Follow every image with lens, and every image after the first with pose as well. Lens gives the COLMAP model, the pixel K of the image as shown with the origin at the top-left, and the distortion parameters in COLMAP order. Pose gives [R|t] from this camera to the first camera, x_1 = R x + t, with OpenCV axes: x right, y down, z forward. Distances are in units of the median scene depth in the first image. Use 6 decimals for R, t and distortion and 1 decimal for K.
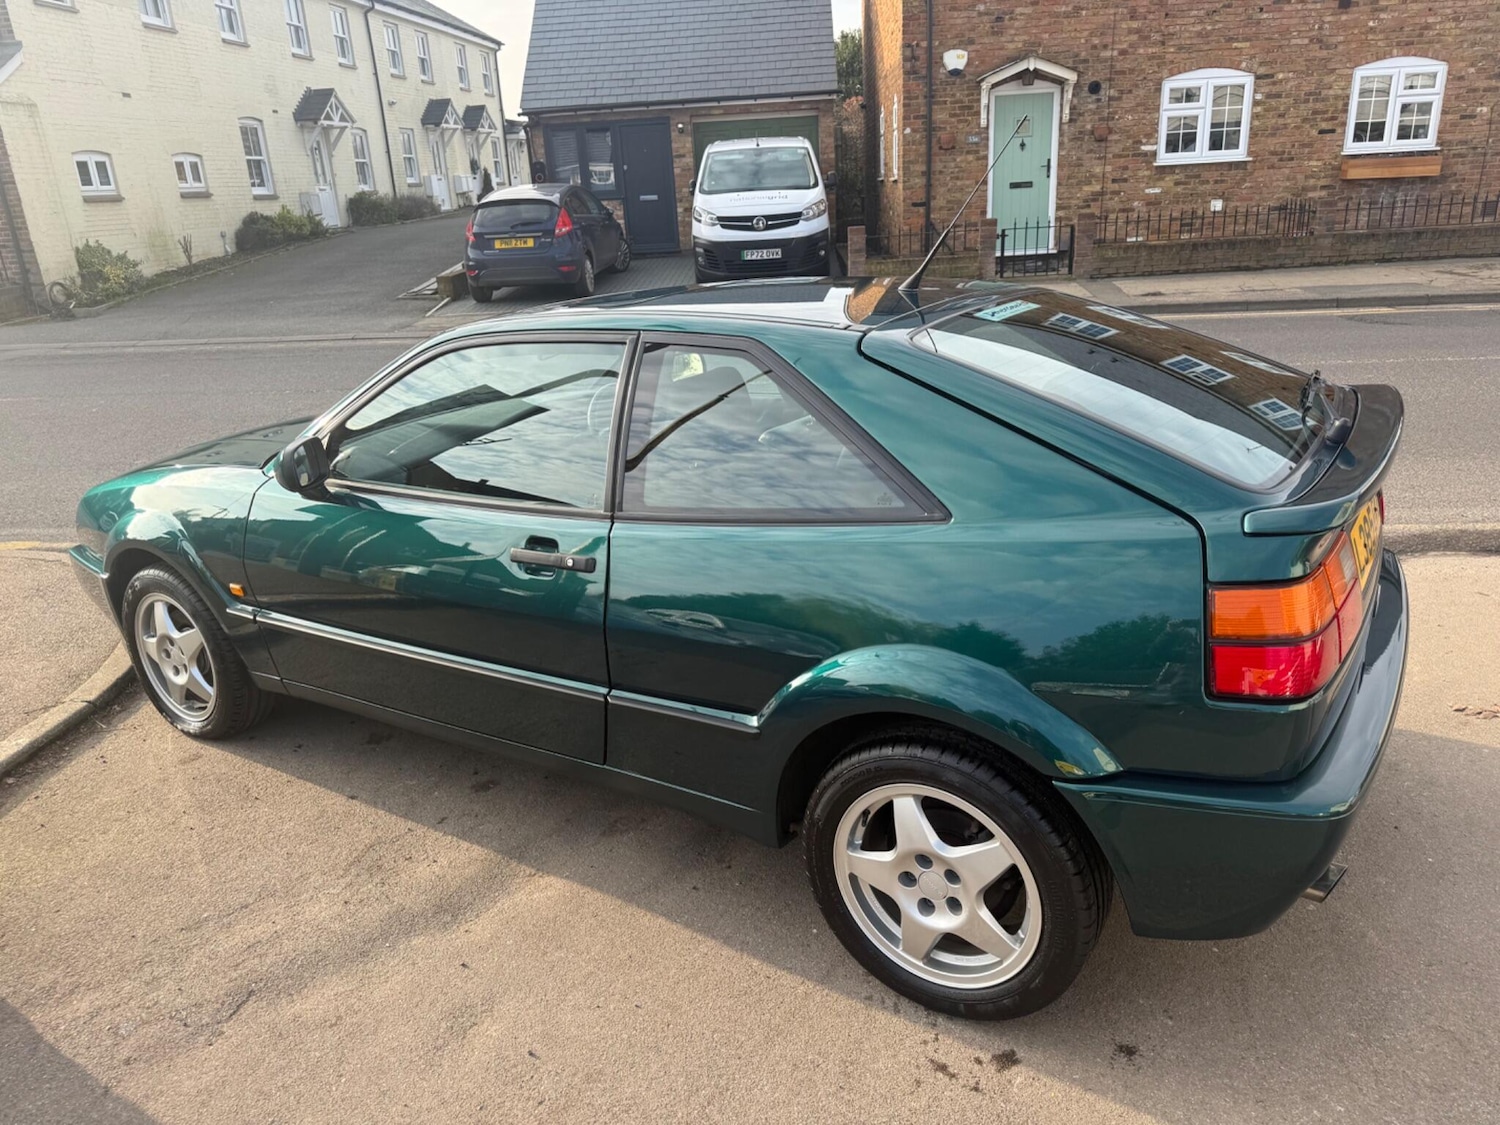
lens RADIAL K [[1047.9, 0, 748.4], [0, 1047.9, 558.2], [0, 0, 1]] dist [0.011077, -0.008167]
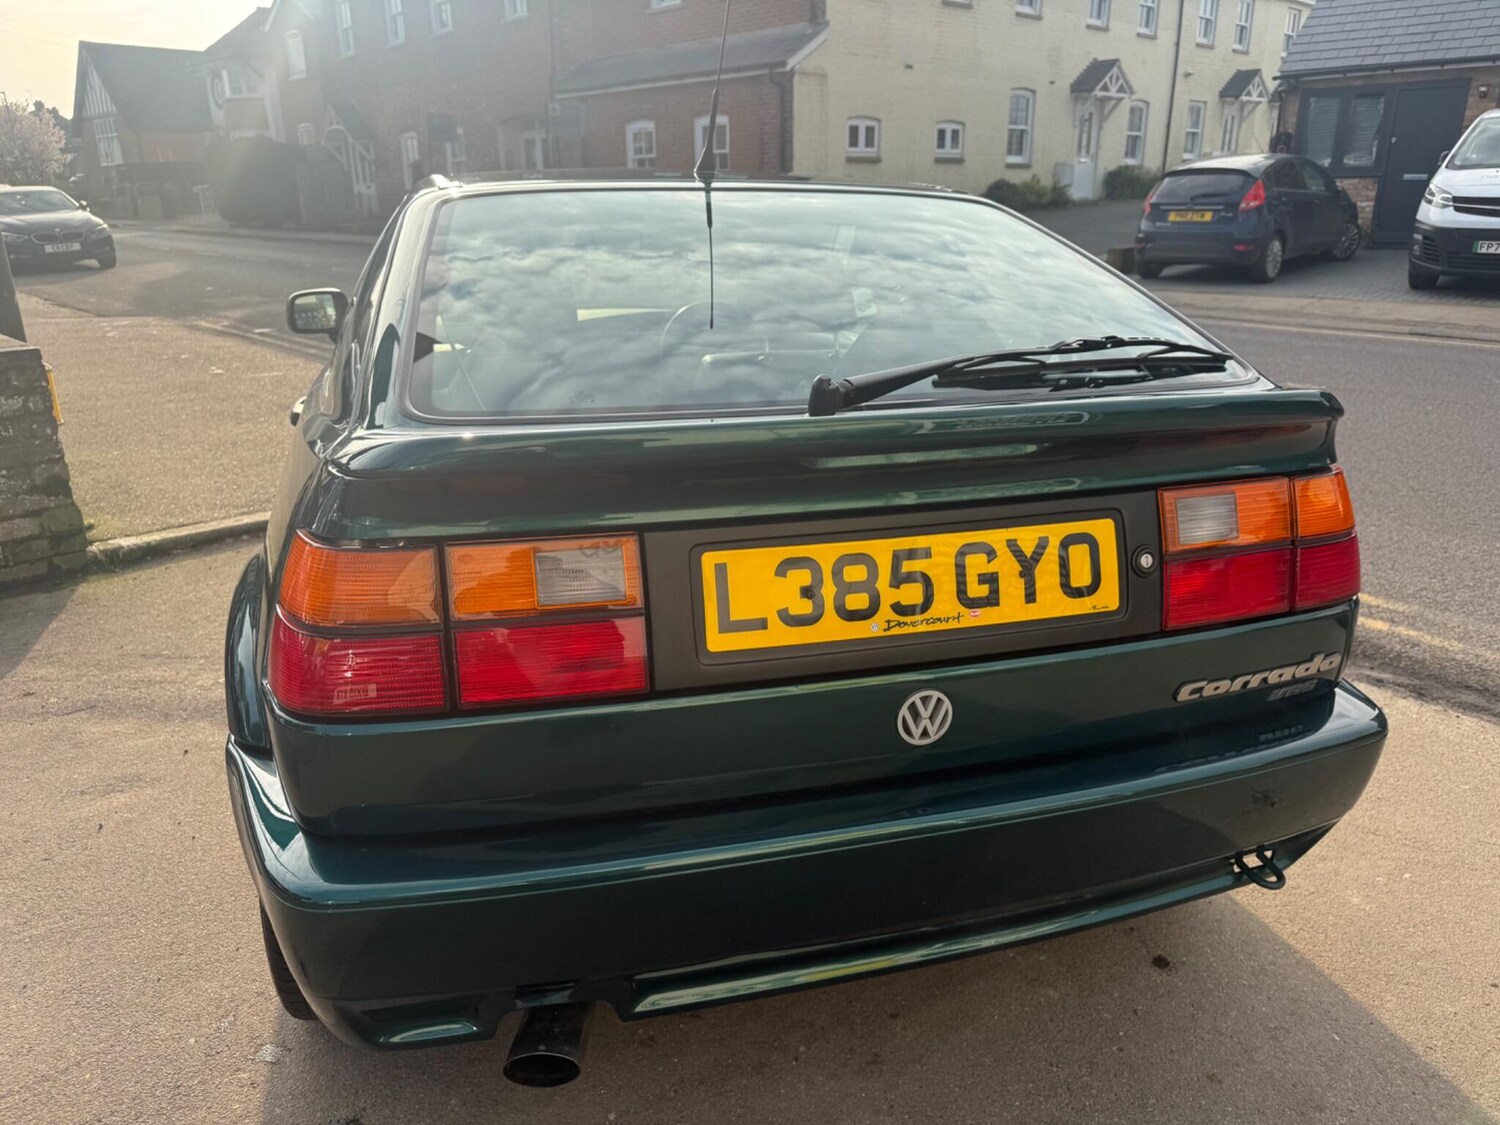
lens RADIAL K [[1061.5, 0, 757.4], [0, 1061.5, 559.1], [0, 0, 1]] dist [0.004818, -0.005292]
pose [[0.755228, 0.256657, -0.603124, 0.119052], [-0.249752, 0.963415, 0.097240, -0.010547], [0.606016, 0.077193, 0.791698, 0.066428]]
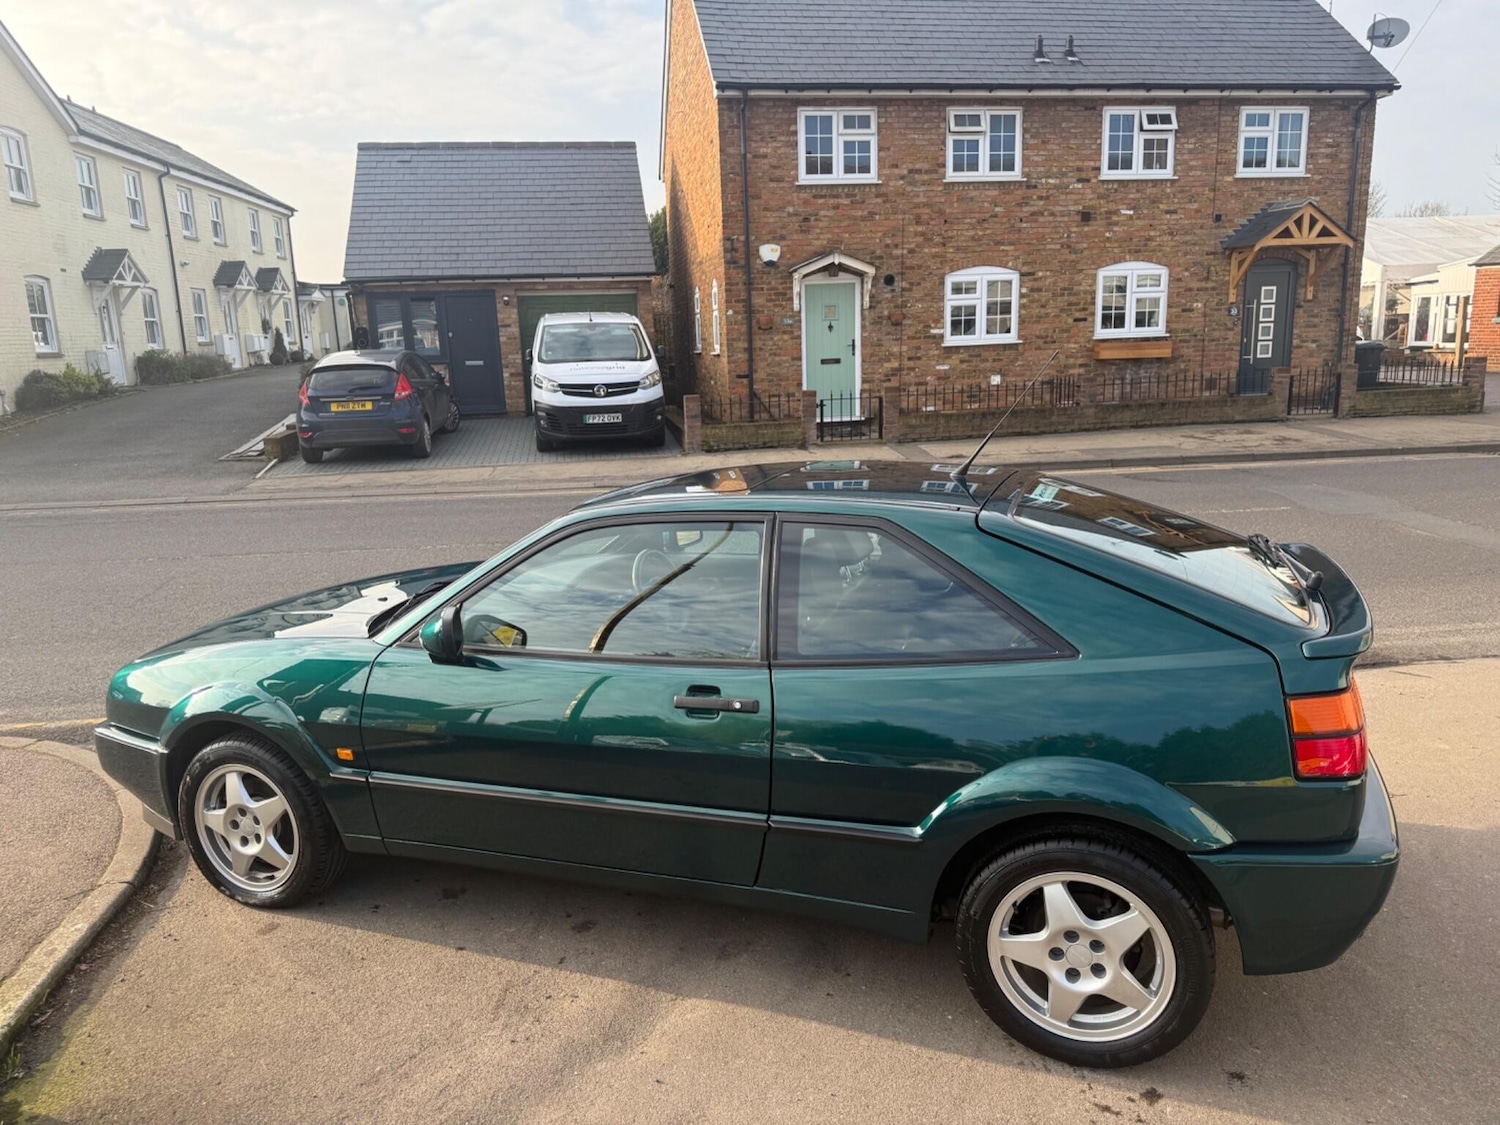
lens RADIAL K [[1027.3, 0, 738.9], [0, 1027.3, 557.5], [0, 0, 1]] dist [0.127500, -0.191135]
pose [[0.980410, -0.022247, 0.195706, -0.055990], [0.049980, 0.989179, -0.137936, -0.000022], [-0.190519, 0.145015, 0.970913, -0.023115]]
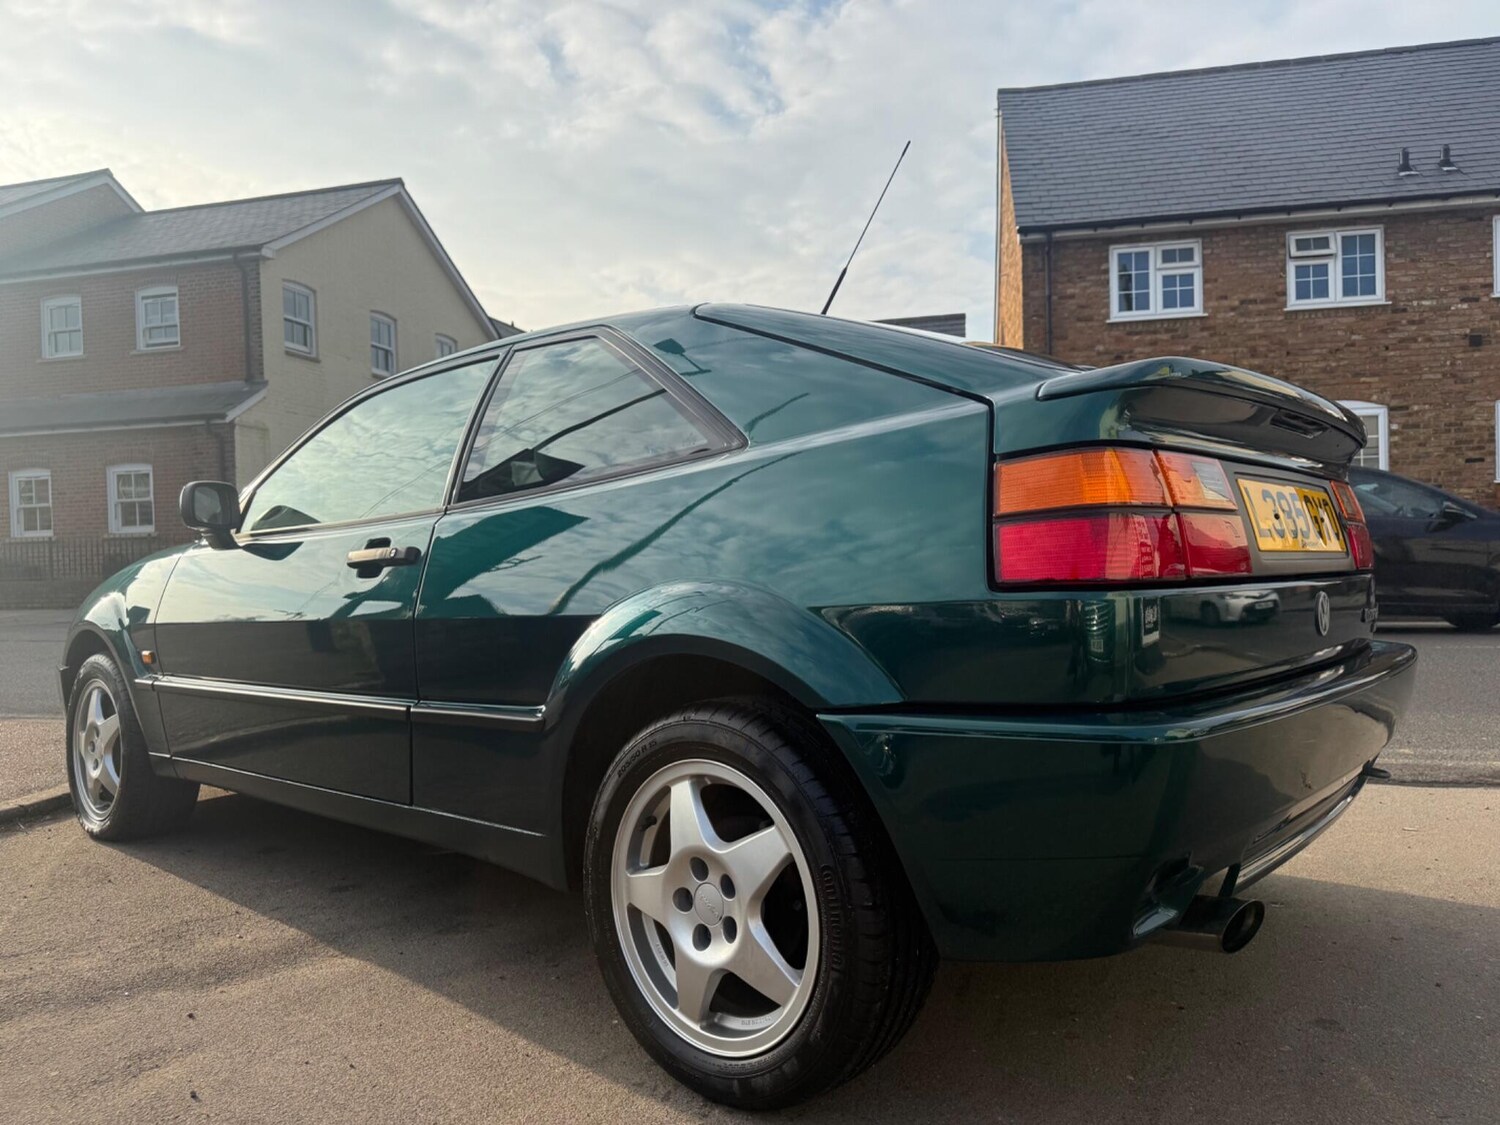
lens RADIAL K [[1049.3, 0, 747.7], [0, 1049.3, 577.0], [0, 0, 1]] dist [0.011305, -0.009623]
pose [[0.987227, 0.031597, -0.156153, 0.040204], [-0.078288, 0.949849, -0.302751, 0.039837], [0.138756, 0.311109, 0.940190, 0.025529]]
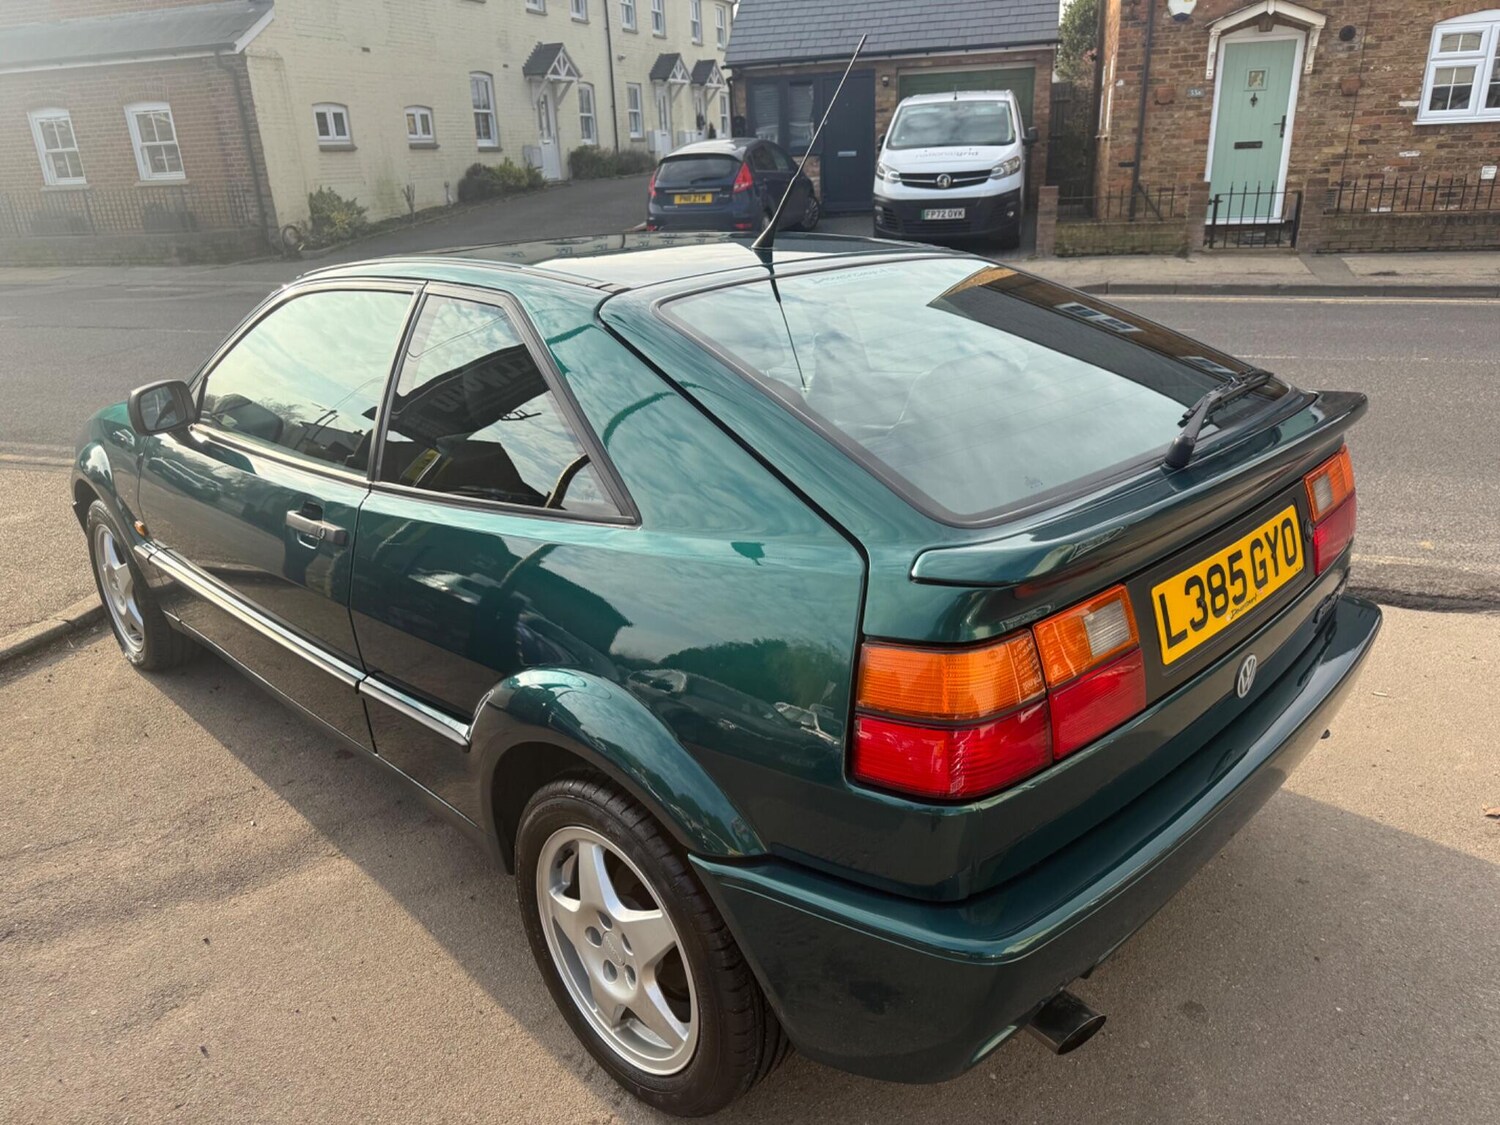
lens RADIAL K [[1051.8, 0, 742.6], [0, 1051.8, 561.7], [0, 0, 1]] dist [0.017827, -0.019407]
pose [[0.974949, 0.092735, -0.202173, 0.053547], [-0.085425, 0.995346, 0.044605, -0.006187], [0.205369, -0.026217, 0.978333, 0.023758]]
